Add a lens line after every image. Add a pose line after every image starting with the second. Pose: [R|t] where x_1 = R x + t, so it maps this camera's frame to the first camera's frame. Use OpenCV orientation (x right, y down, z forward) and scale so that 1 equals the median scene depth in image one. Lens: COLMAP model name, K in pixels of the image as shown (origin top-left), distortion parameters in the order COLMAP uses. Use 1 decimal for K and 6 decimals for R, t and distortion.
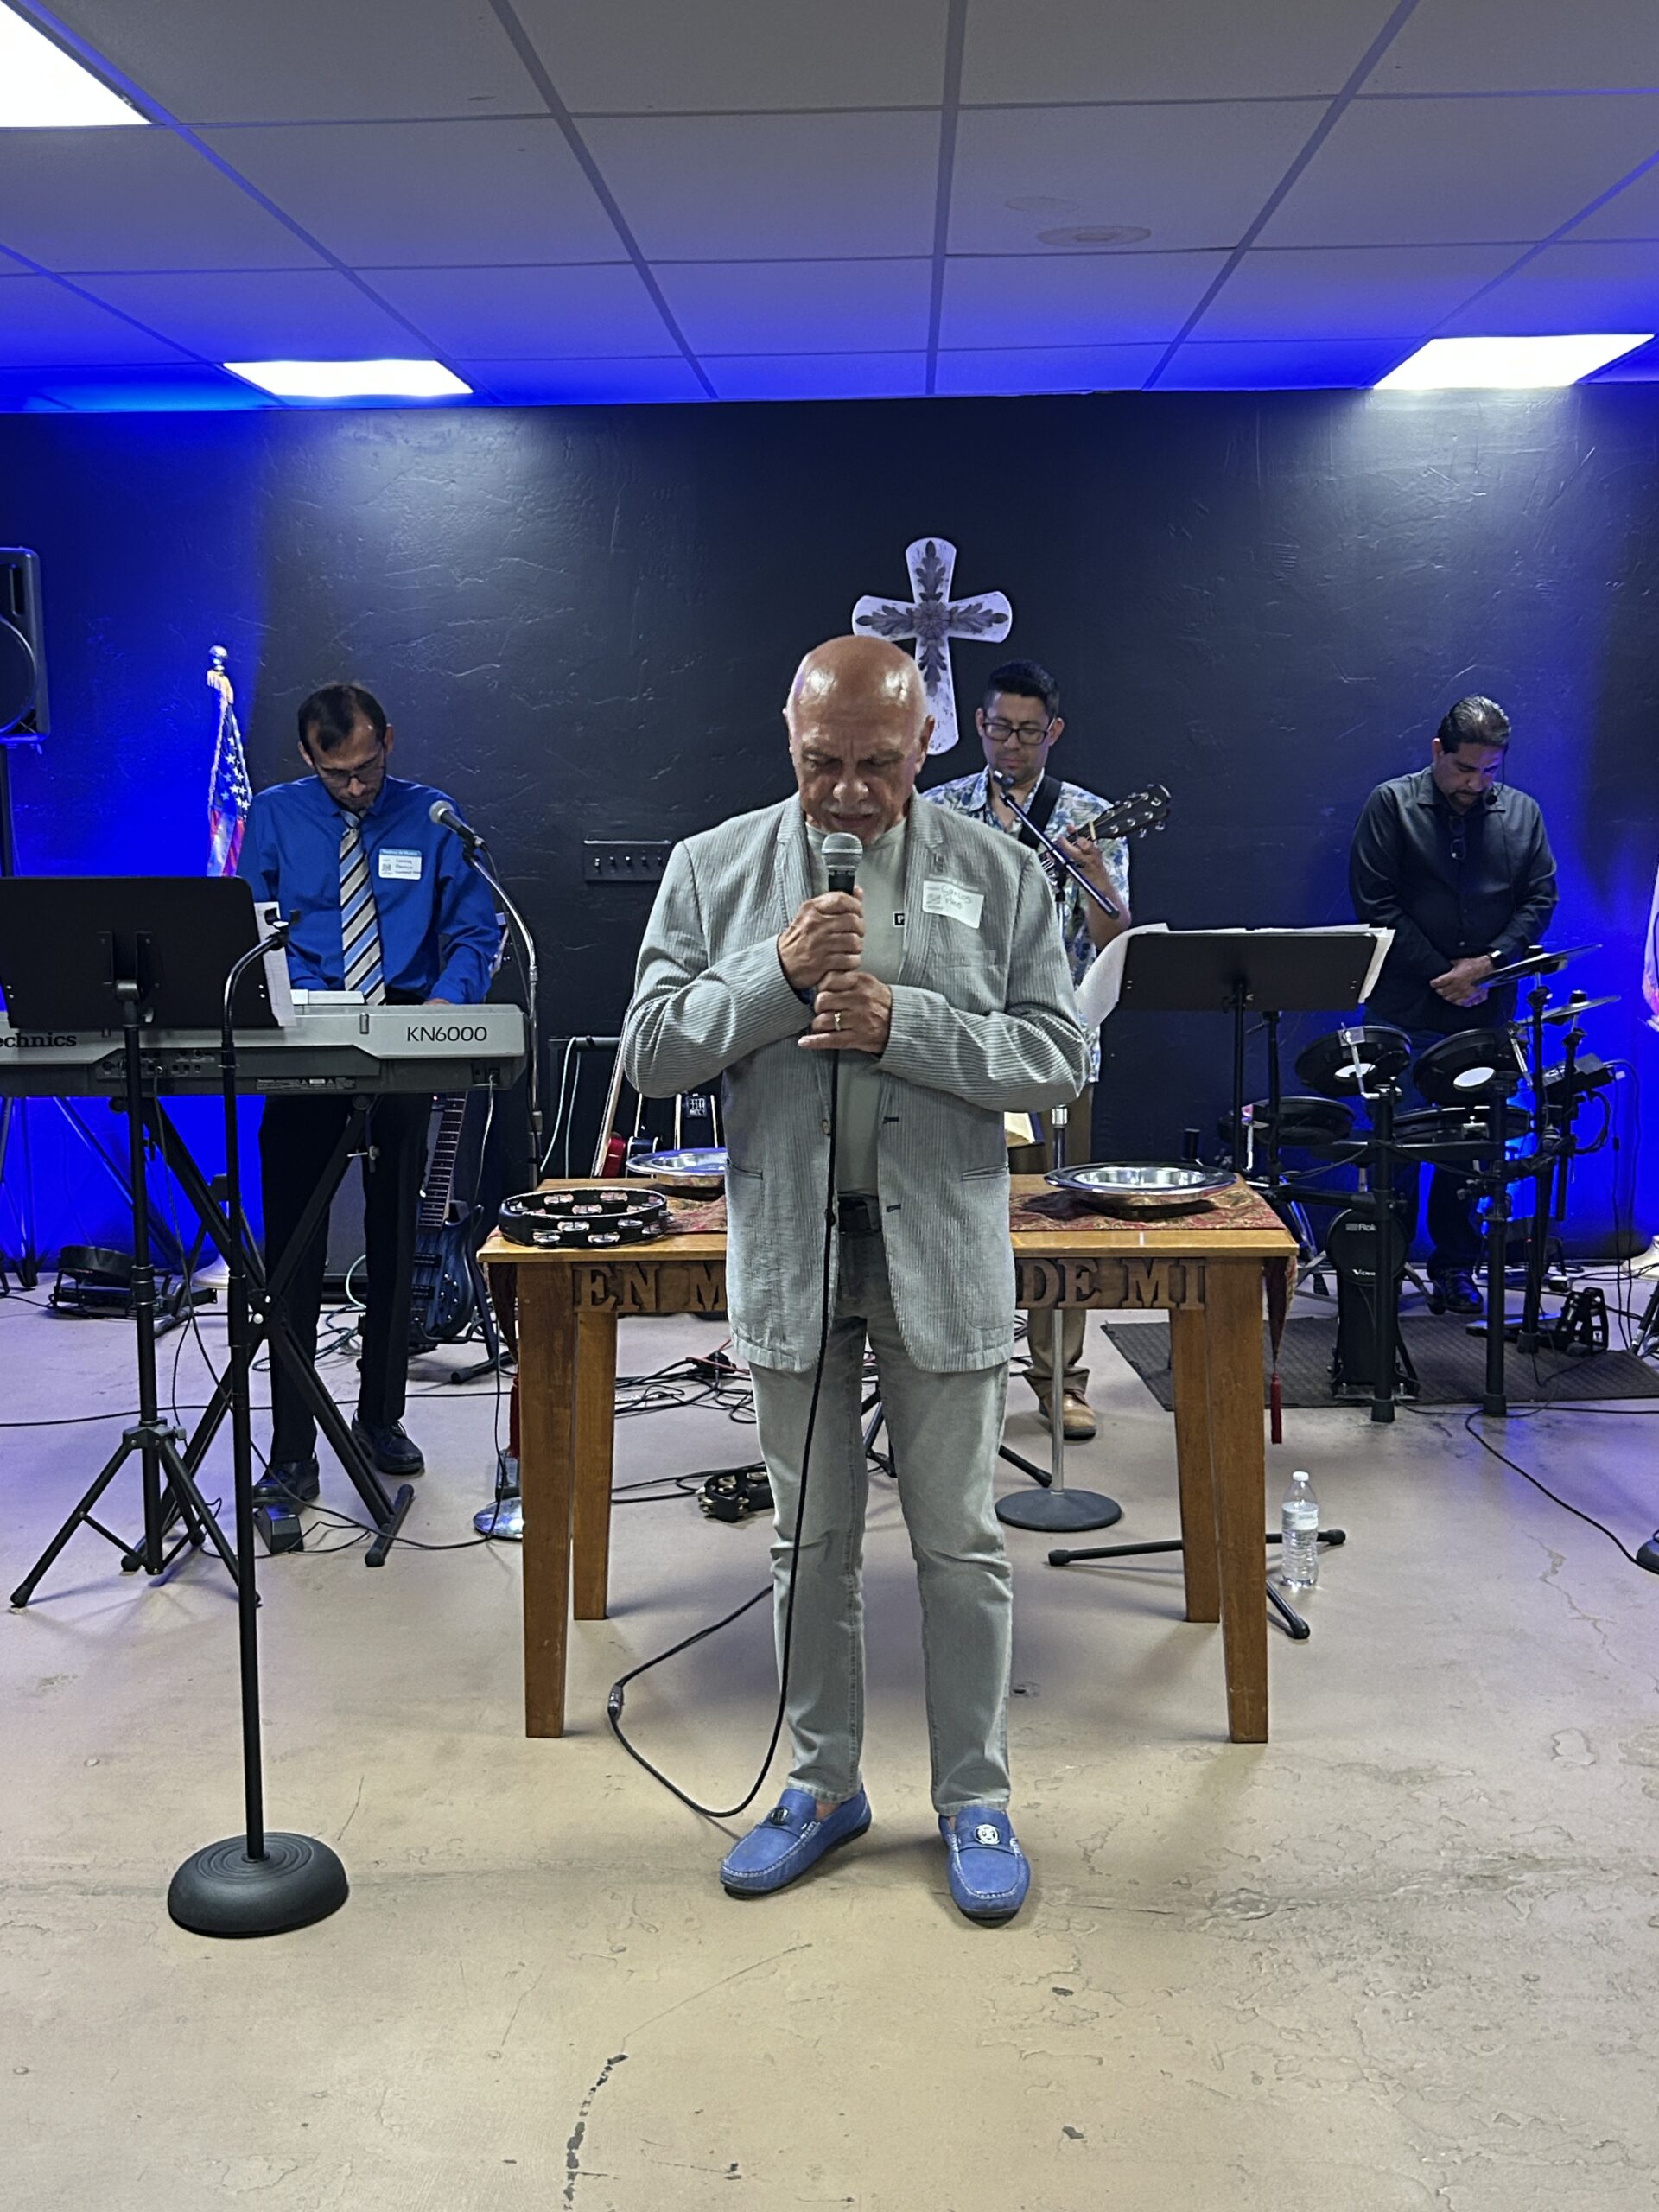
lens RADIAL K [[2565.7, 0, 811.3], [0, 2565.7, 1094.9], [0, 0, 1]] dist [0.101473, 0.000000]
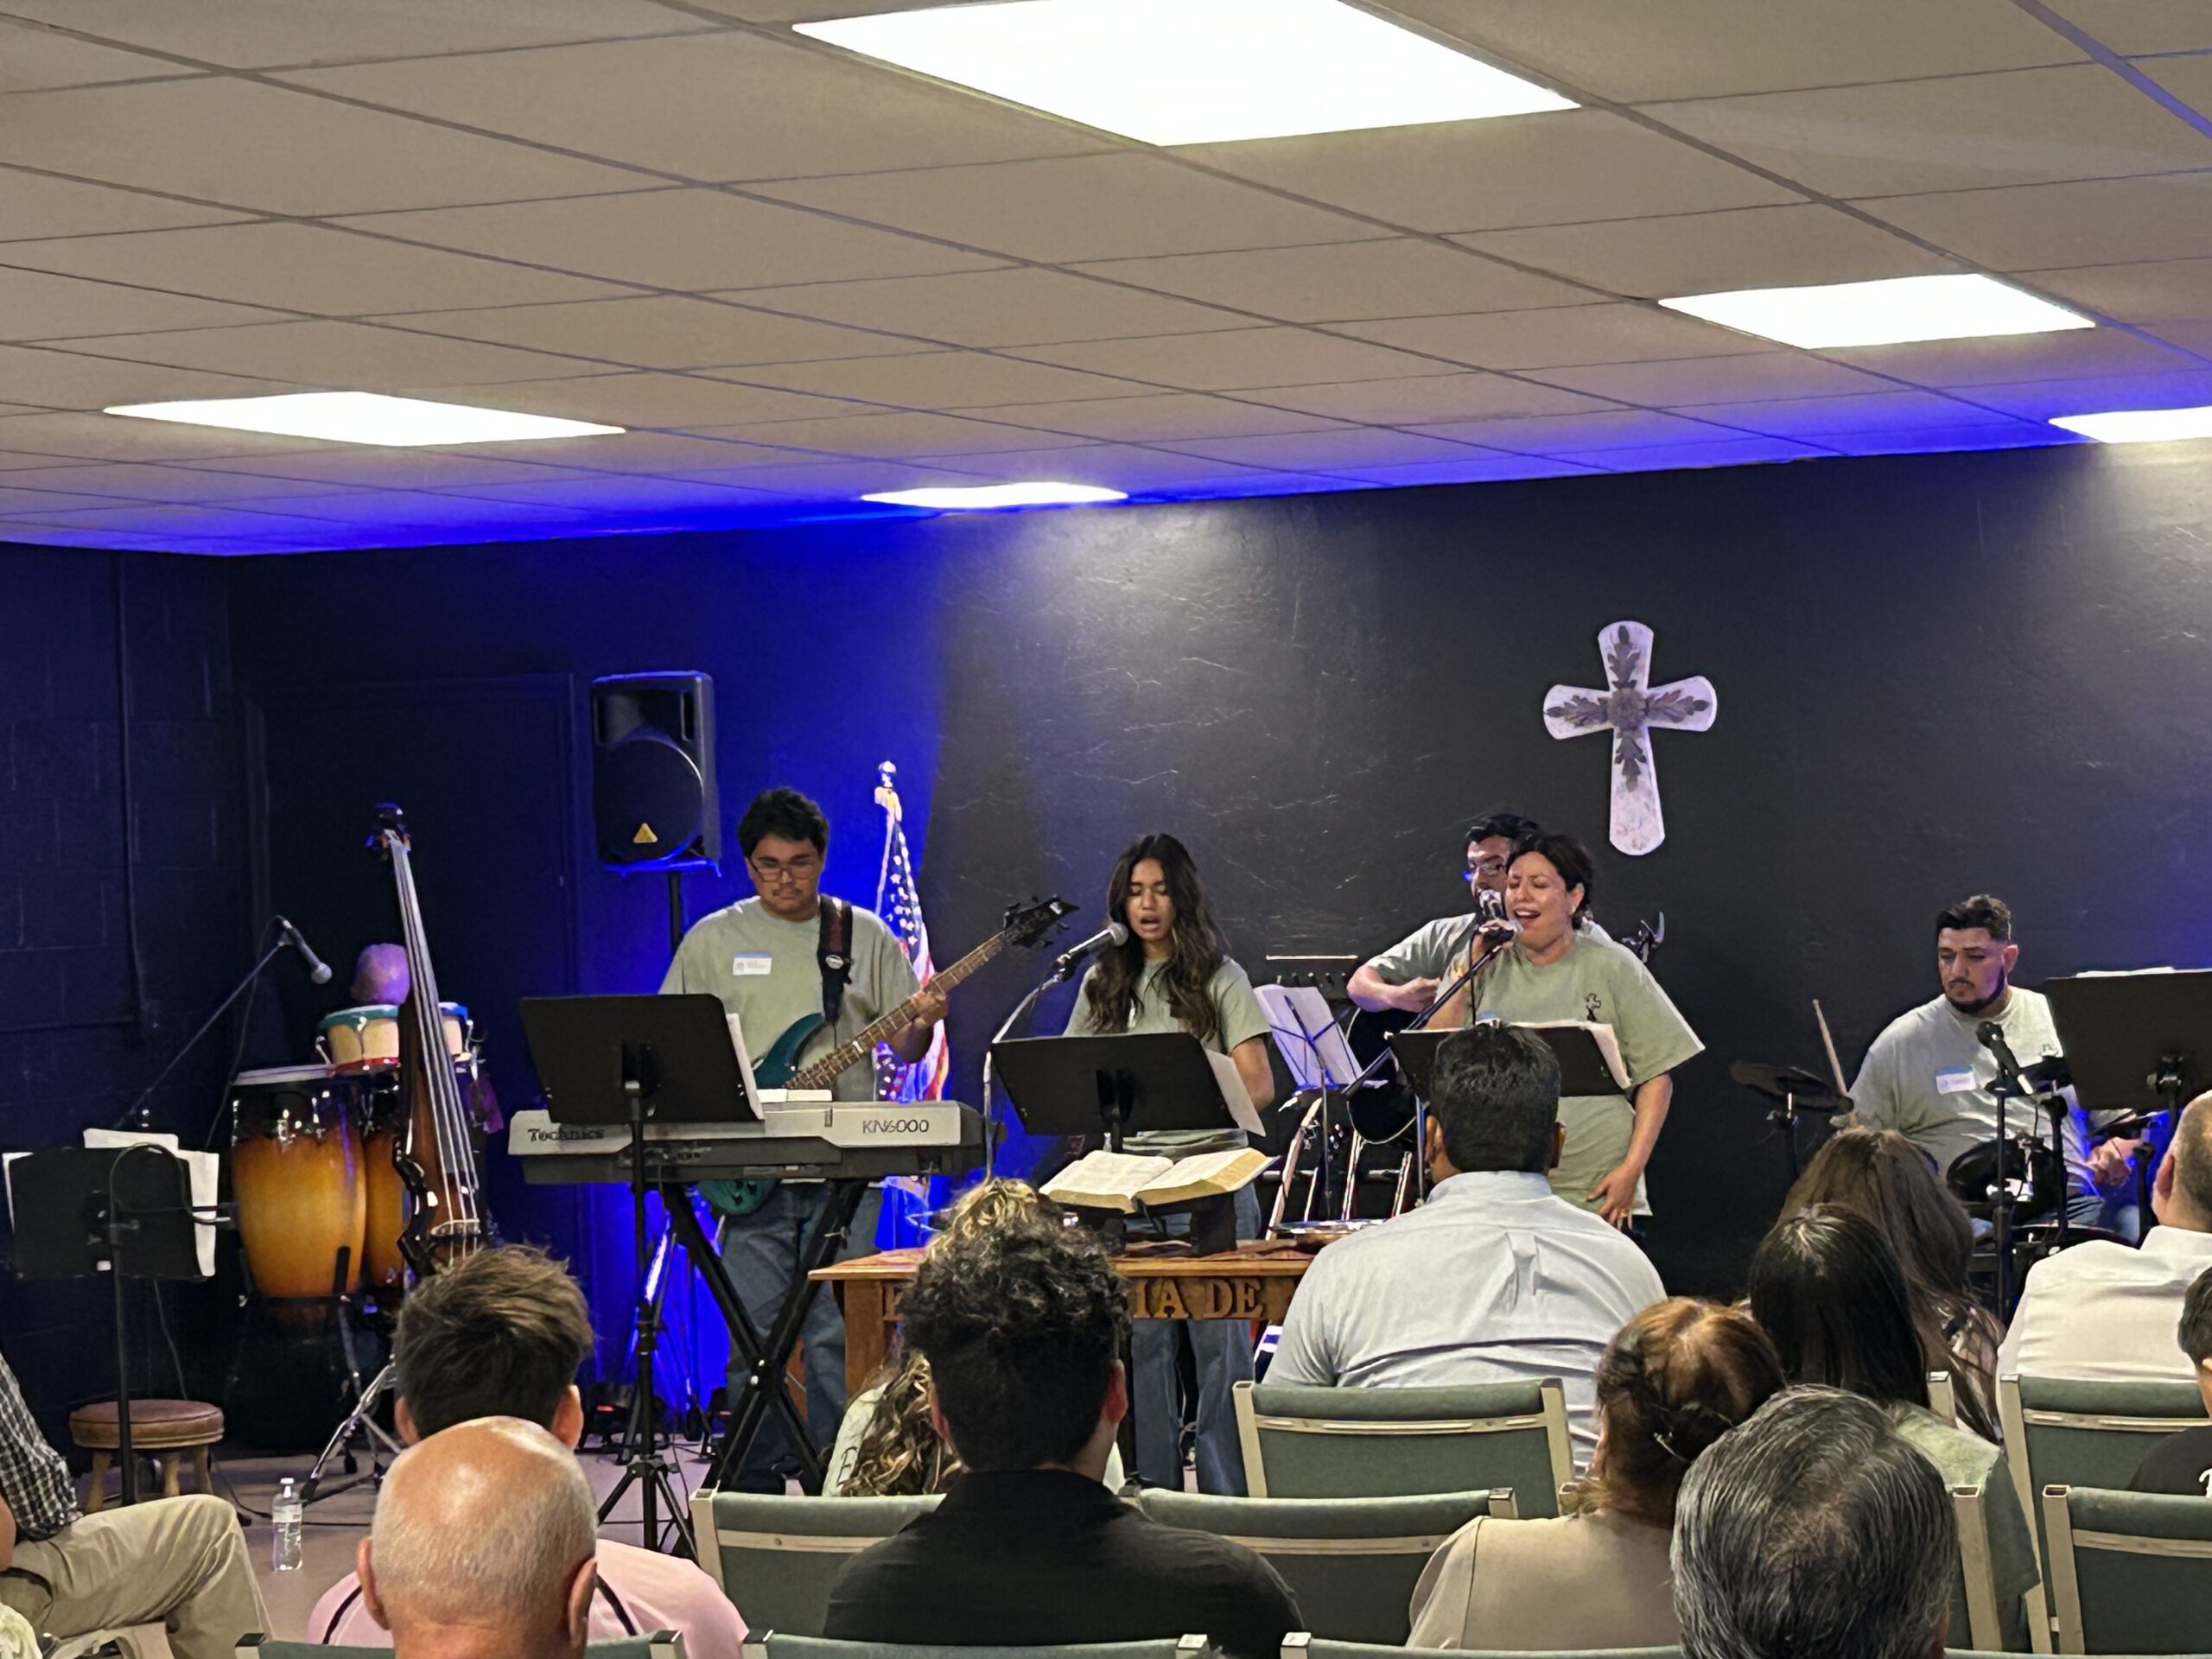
lens RADIAL K [[5260.9, 0, 1132.4], [0, 5260.9, 889.2], [0, 0, 1]] dist [0.204669, 0.000000]
pose [[0.951167, -0.018675, -0.308110, 0.561885], [-0.015707, 0.993947, -0.108734, 0.102450], [0.308275, 0.108263, 0.945117, -0.991650]]
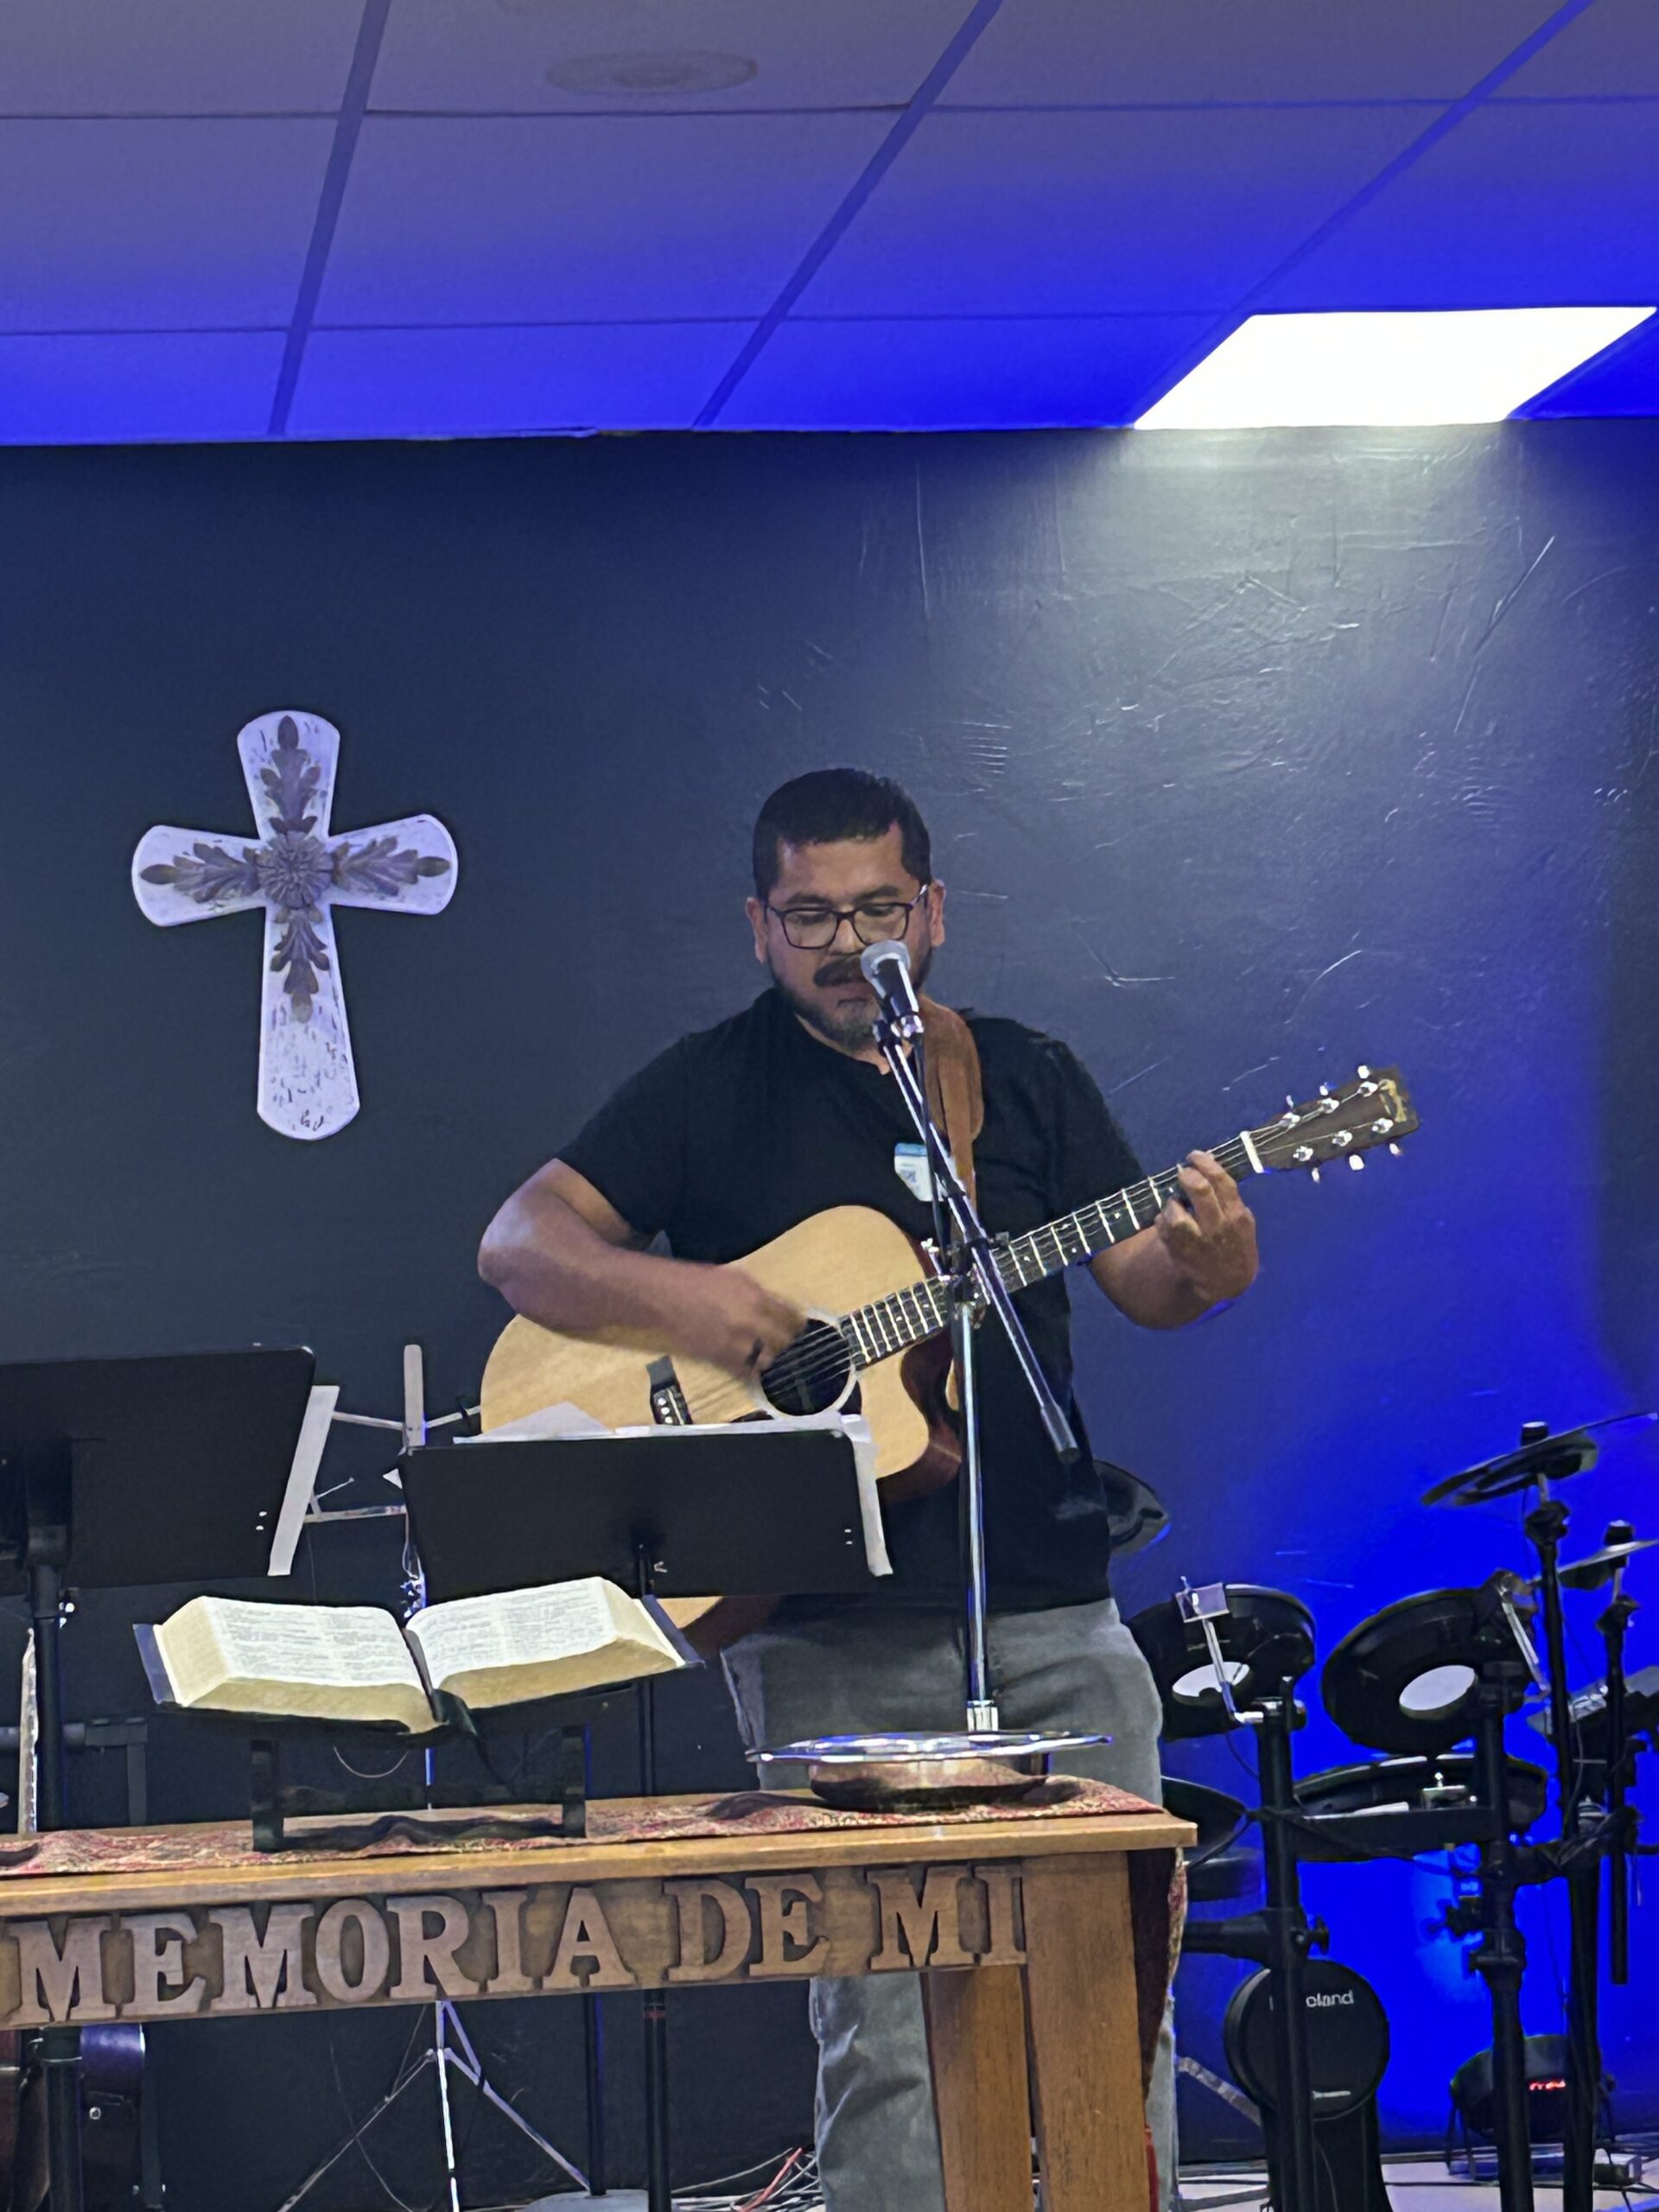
lens RADIAL K [[5770.3, 0, 837.5], [0, 5770.3, 1147.7], [0, 0, 1]] dist [0.244573, 0.000000]
pose [[0.984696, -0.020668, 0.173053, -0.055030], [0.050551, 0.984129, -0.170103, 0.077030], [-0.166791, 0.176248, 0.970112, -0.105080]]
